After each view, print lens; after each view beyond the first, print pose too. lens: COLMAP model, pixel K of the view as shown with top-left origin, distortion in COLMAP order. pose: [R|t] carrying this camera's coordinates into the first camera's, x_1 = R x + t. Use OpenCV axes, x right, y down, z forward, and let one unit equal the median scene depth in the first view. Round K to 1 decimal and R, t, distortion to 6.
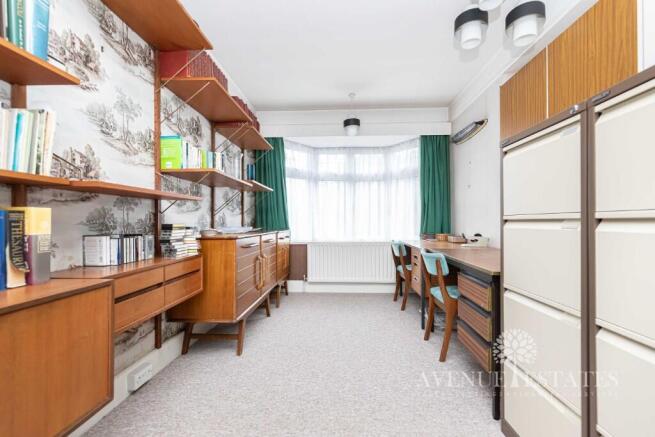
lens RADIAL K [[299.6, 0, 326.2], [0, 299.6, 220.9], [0, 0, 1]] dist [0.001038, 0.000073]
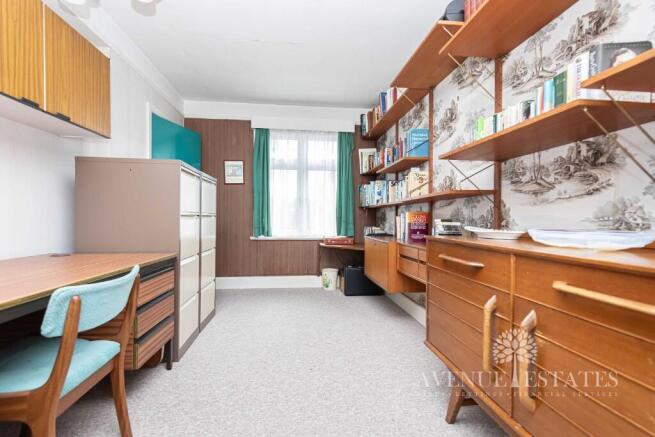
lens RADIAL K [[299.6, 0, 326.2], [0, 299.6, 220.9], [0, 0, 1]] dist [0.001038, 0.000073]
pose [[-0.984882, -0.004967, -0.173157, 0.103981], [-0.006272, 0.999956, 0.006990, 0.010105], [0.173115, 0.007971, -0.984869, 1.867907]]
